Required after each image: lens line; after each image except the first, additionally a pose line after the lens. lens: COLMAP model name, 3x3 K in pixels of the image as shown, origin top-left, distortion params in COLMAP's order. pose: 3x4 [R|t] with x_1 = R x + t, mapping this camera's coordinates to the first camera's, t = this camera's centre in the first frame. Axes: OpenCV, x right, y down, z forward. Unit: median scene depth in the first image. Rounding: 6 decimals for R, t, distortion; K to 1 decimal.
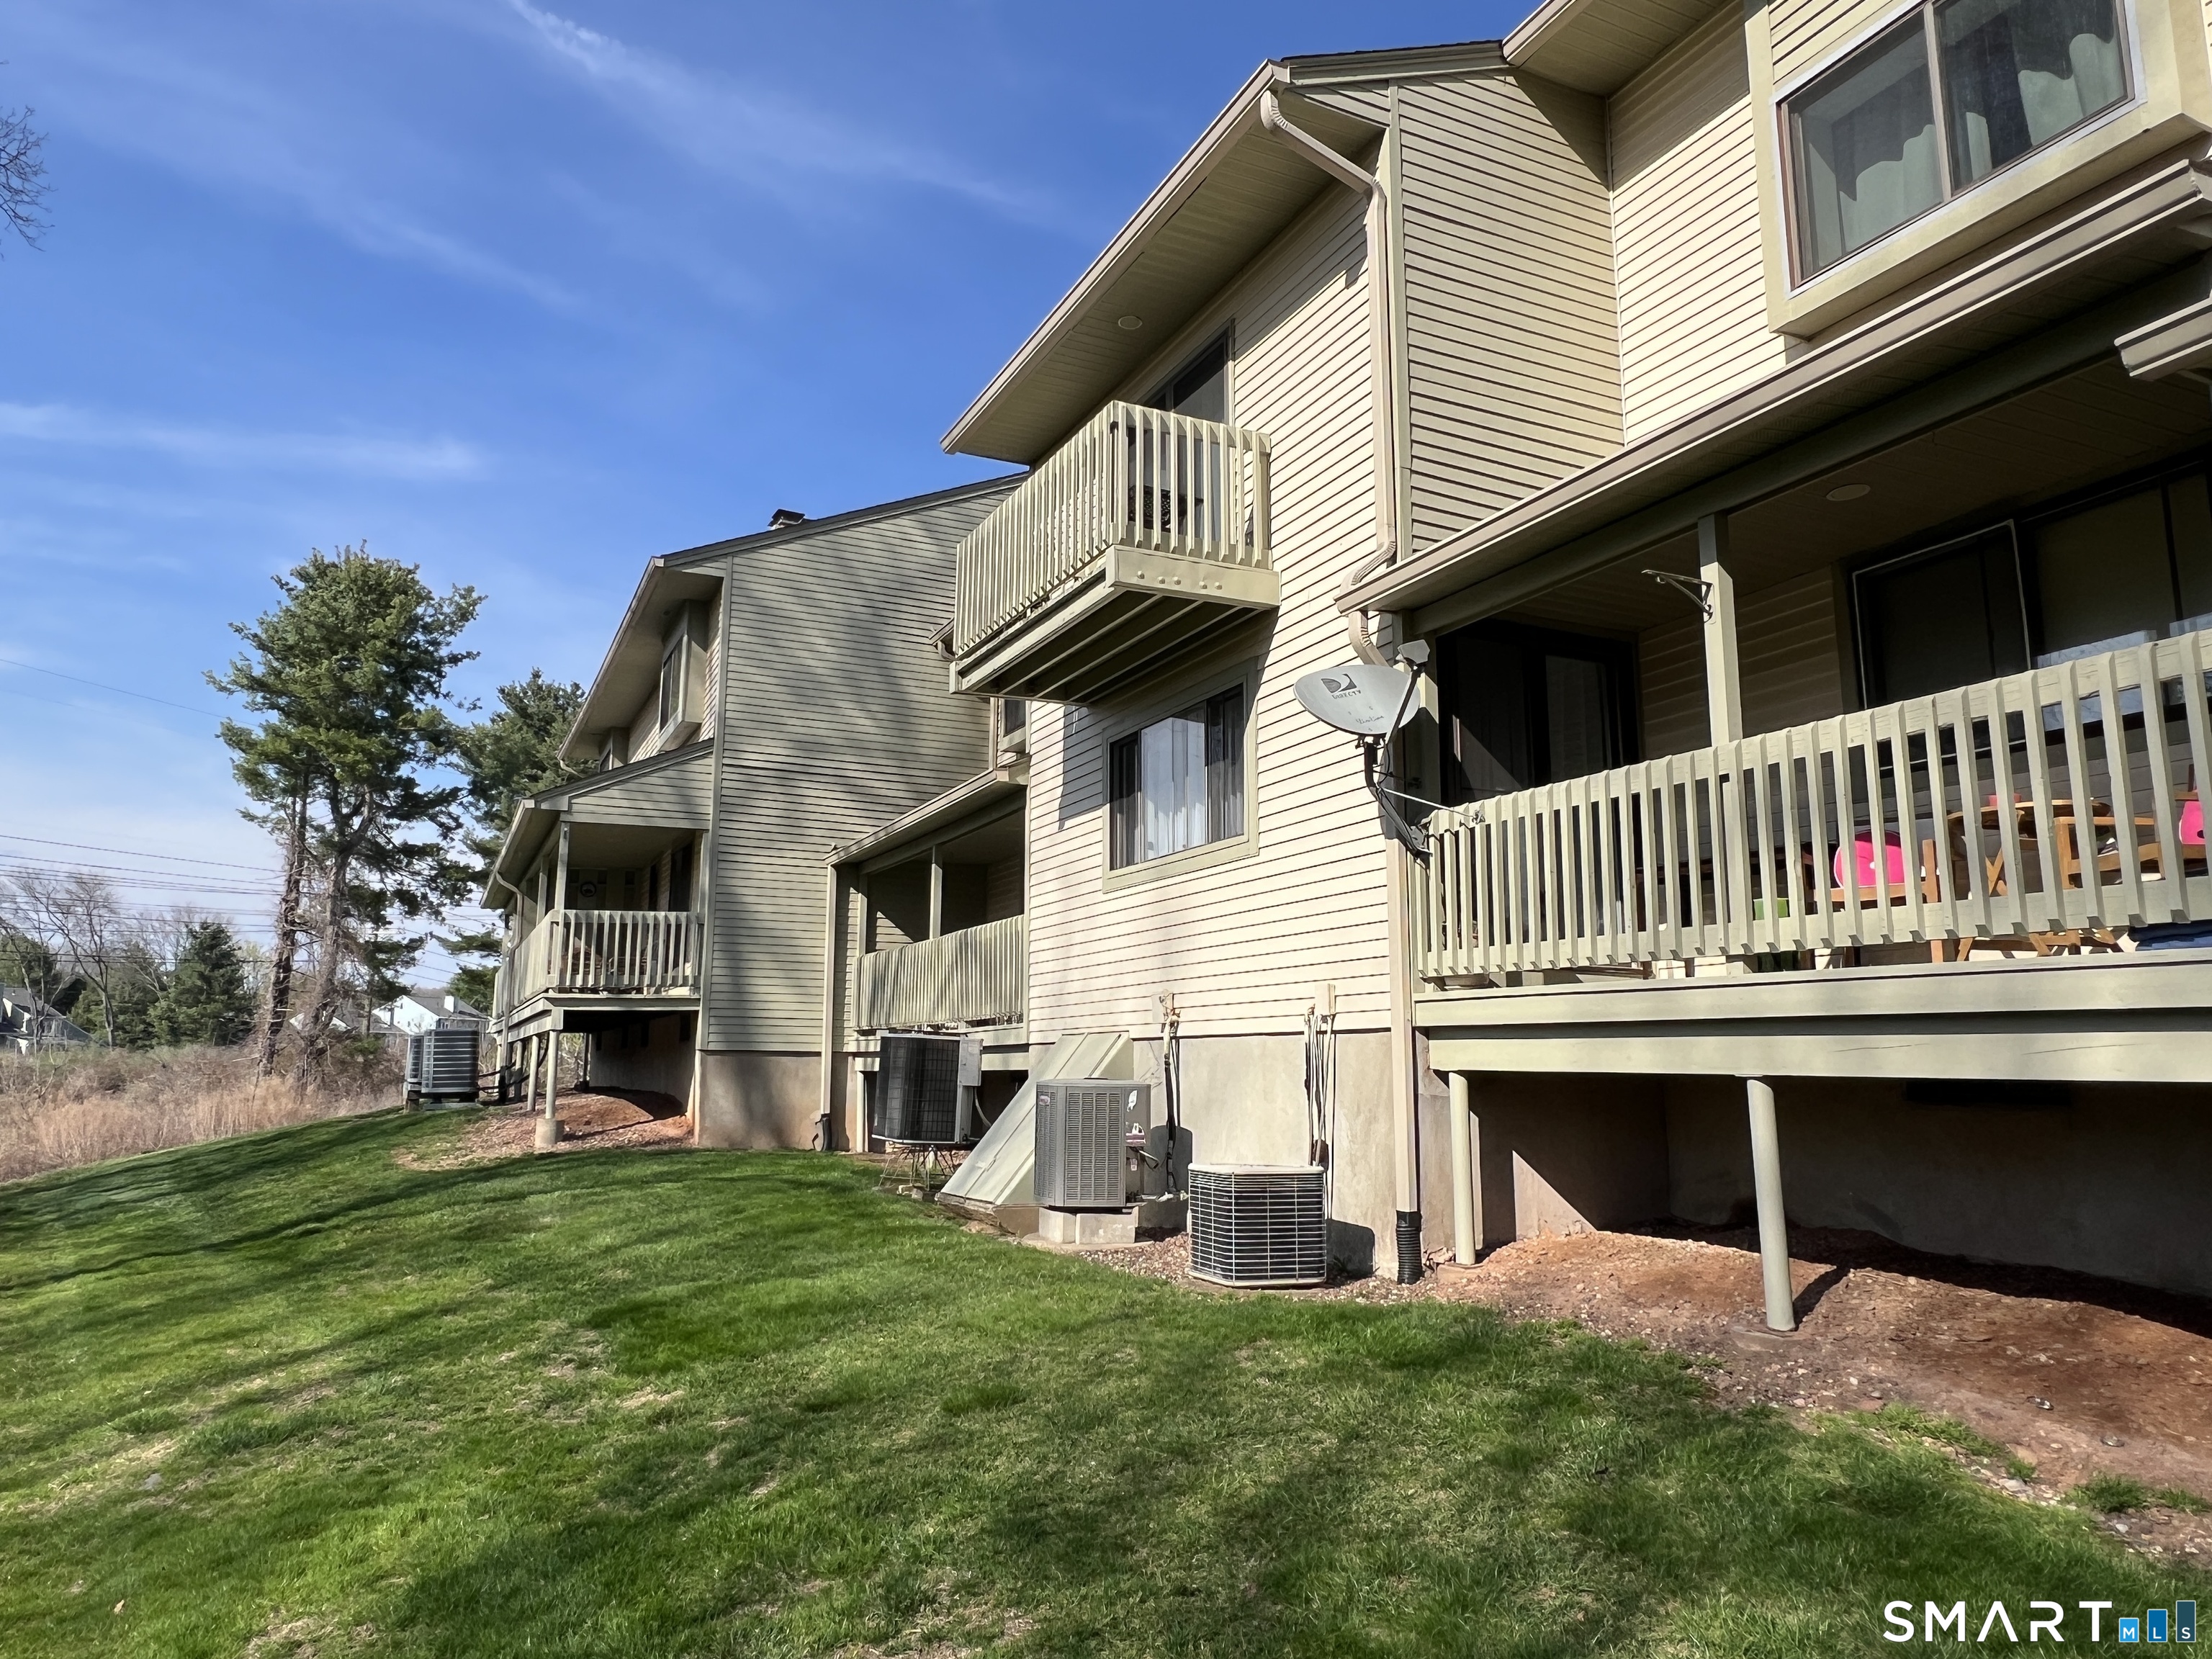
lens RADIAL K [[1415.9, 0, 1069.3], [0, 1415.9, 839.3], [0, 0, 1]] dist [-0.007578, 0.003010]
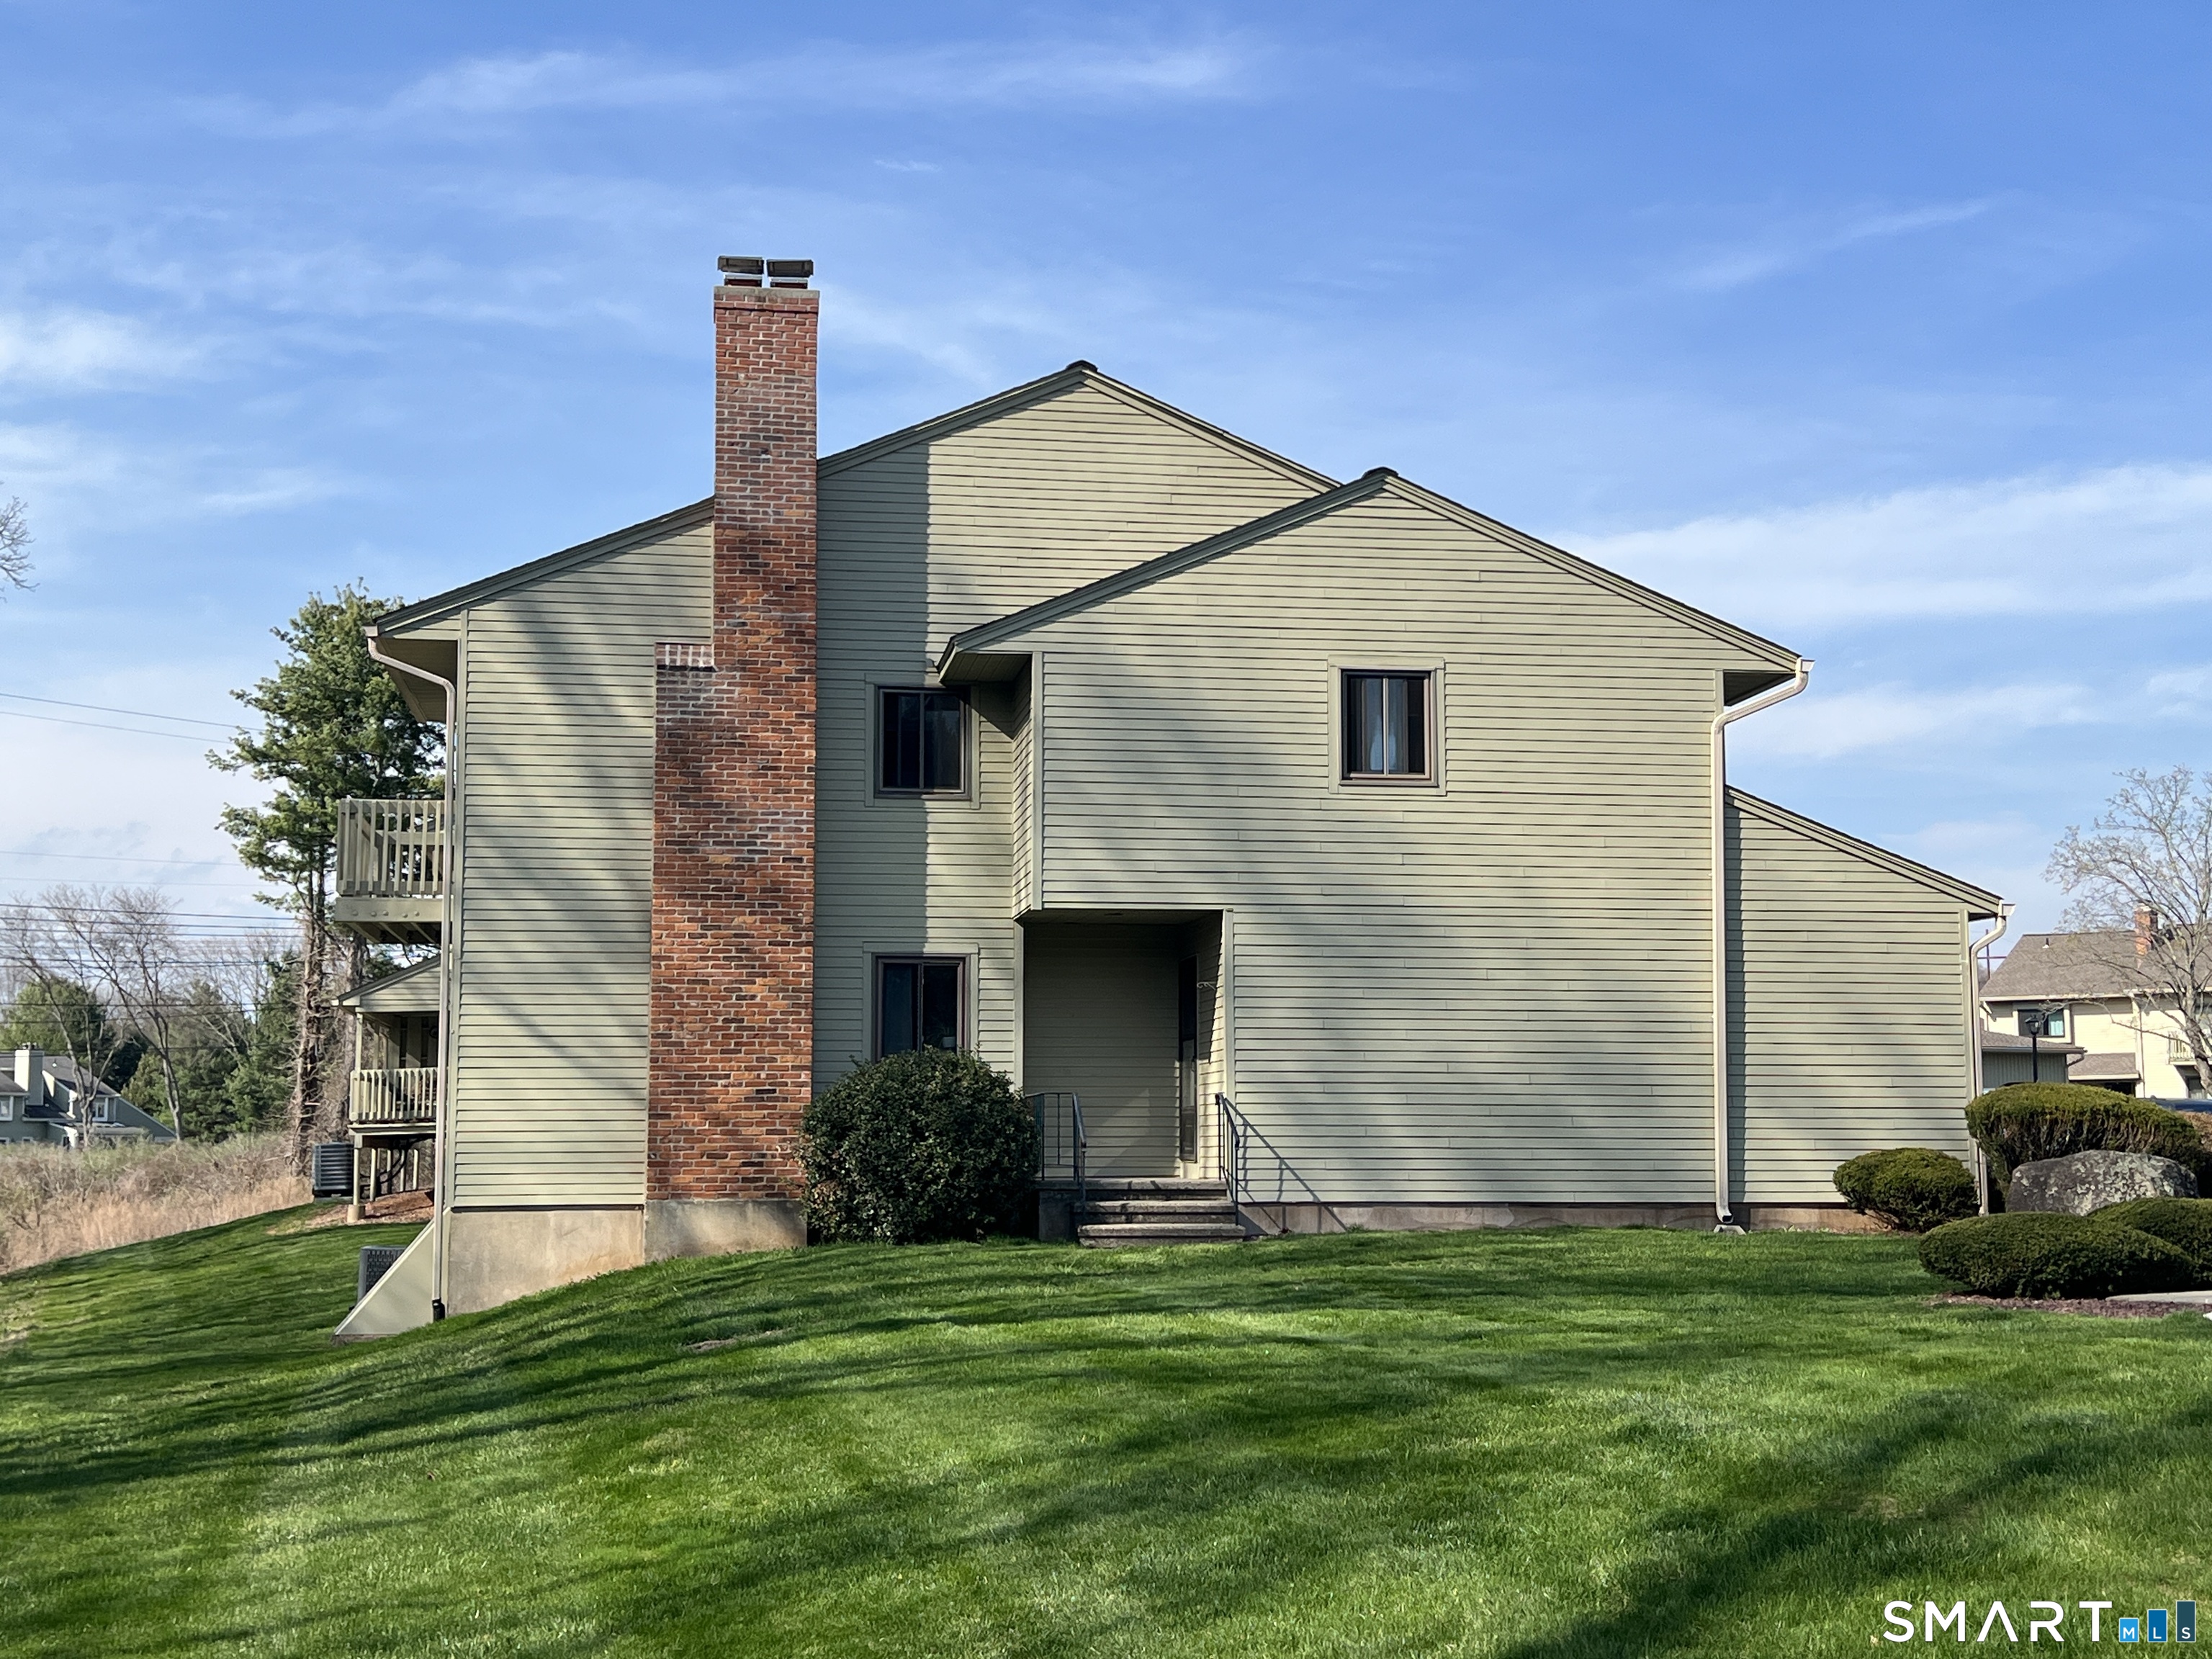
lens RADIAL K [[2734.4, 0, 1106.0], [0, 2734.4, 829.5], [0, 0, 1]] dist [0.069858, -0.004216]
pose [[0.961561, -0.041299, -0.271469, 0.420070], [0.053588, 0.997840, 0.038008, -0.094681], [0.269313, -0.051095, 0.961696, -0.555147]]
